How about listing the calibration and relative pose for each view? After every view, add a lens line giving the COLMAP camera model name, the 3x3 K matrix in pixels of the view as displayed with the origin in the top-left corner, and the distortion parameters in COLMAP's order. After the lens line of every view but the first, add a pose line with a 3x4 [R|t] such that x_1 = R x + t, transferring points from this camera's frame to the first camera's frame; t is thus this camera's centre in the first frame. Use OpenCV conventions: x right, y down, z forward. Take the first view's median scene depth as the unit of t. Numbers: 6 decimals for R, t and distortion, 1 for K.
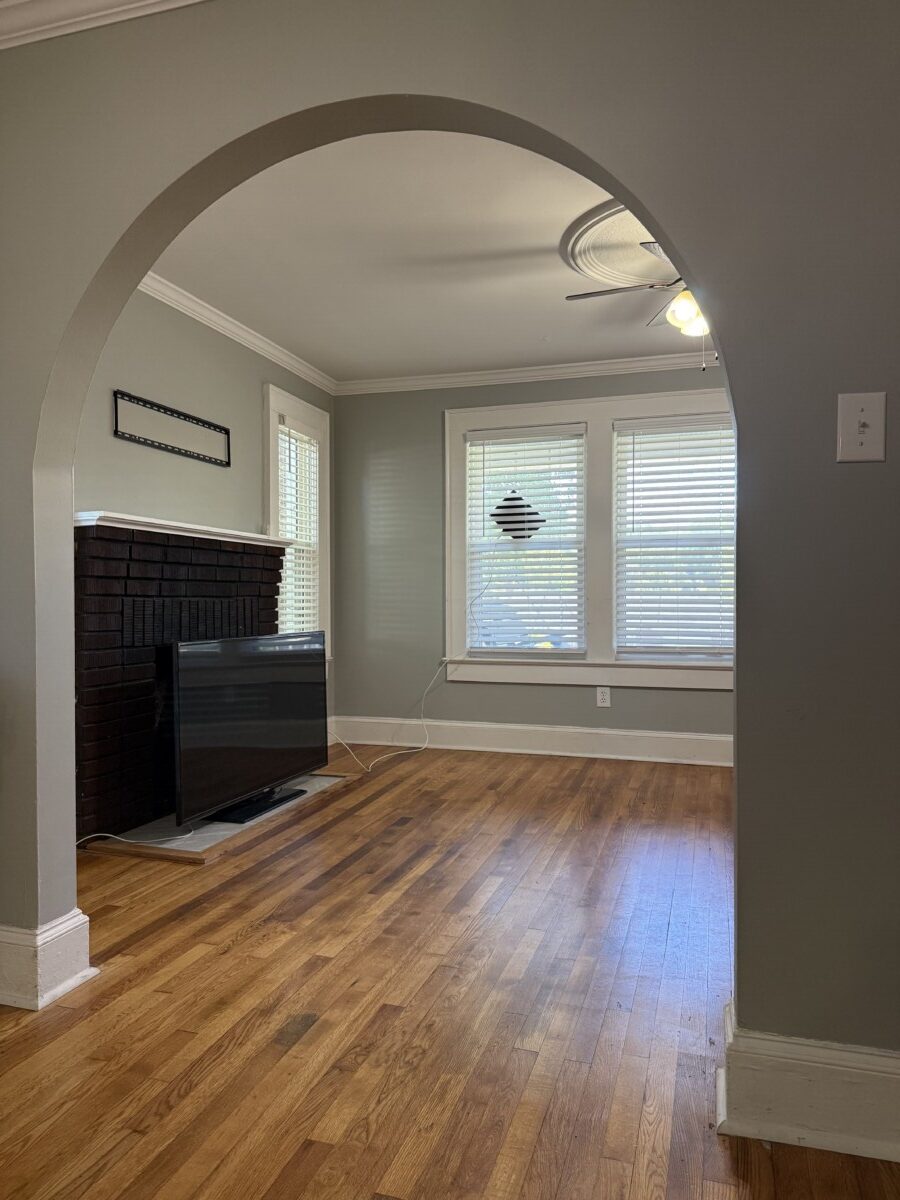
lens RADIAL K [[840.5, 0, 450.0], [0, 840.5, 600.0], [0, 0, 1]] dist [-0.001357, -0.000552]
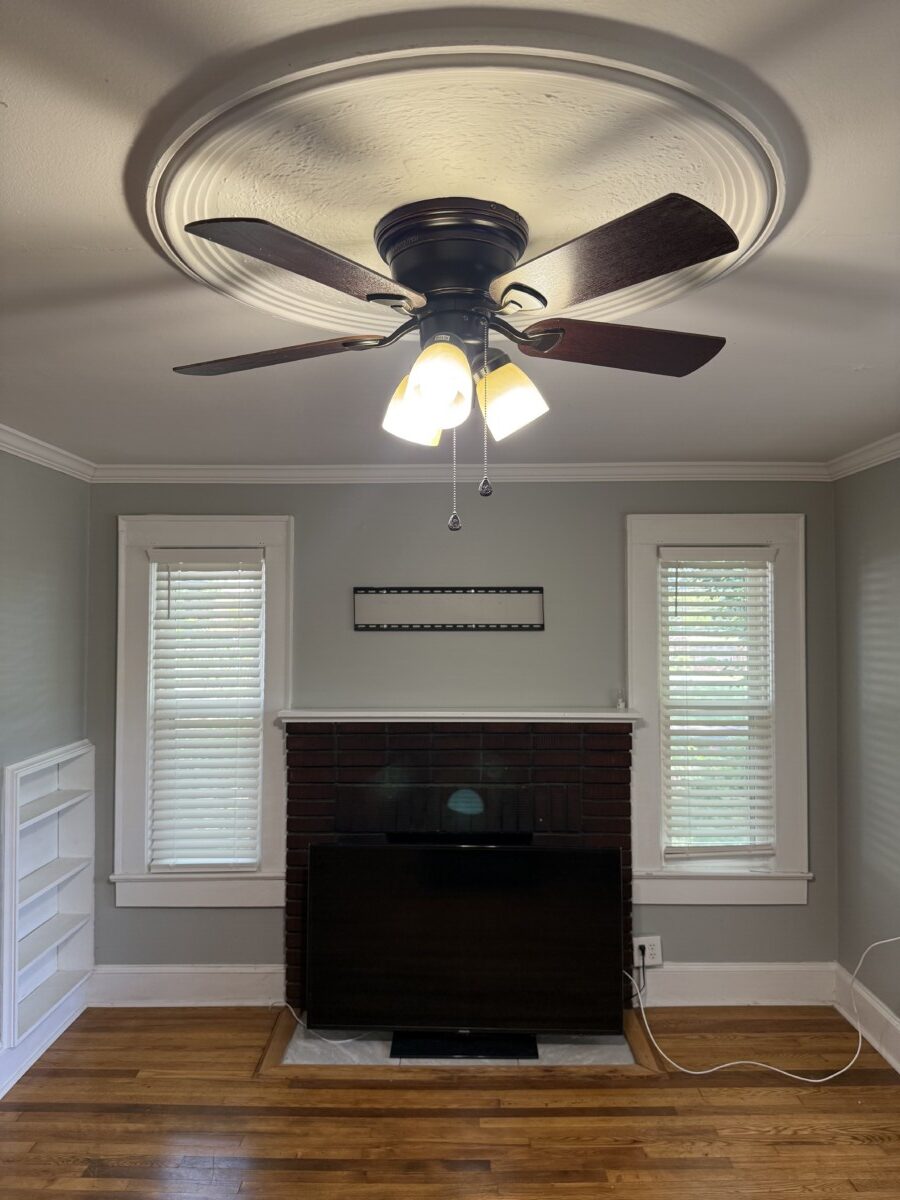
lens RADIAL K [[840.5, 0, 450.0], [0, 840.5, 600.0], [0, 0, 1]] dist [-0.001357, -0.000552]
pose [[0.276479, -0.032346, -0.960475, 0.763744], [0.000325, 0.999436, -0.033565, -0.227314], [0.961020, 0.008968, 0.276334, 0.946103]]
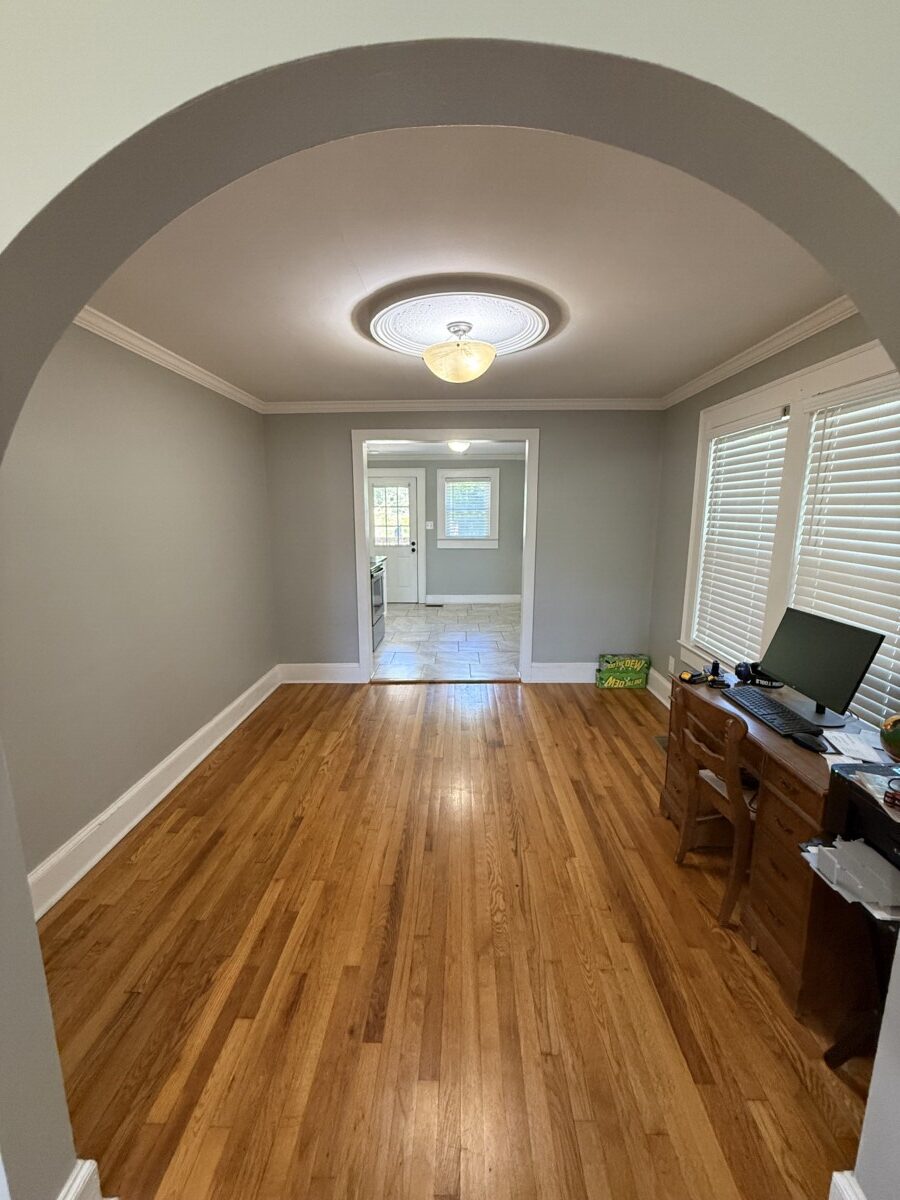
lens RADIAL K [[488.6, 0, 450.0], [0, 488.6, 600.0], [0, 0, 1]] dist [-0.001869, -0.000089]
pose [[-0.965284, 0.043346, -0.257581, -0.002436], [-0.000596, 0.985766, 0.168120, -0.167659], [0.261202, 0.162437, -0.951519, 0.832440]]
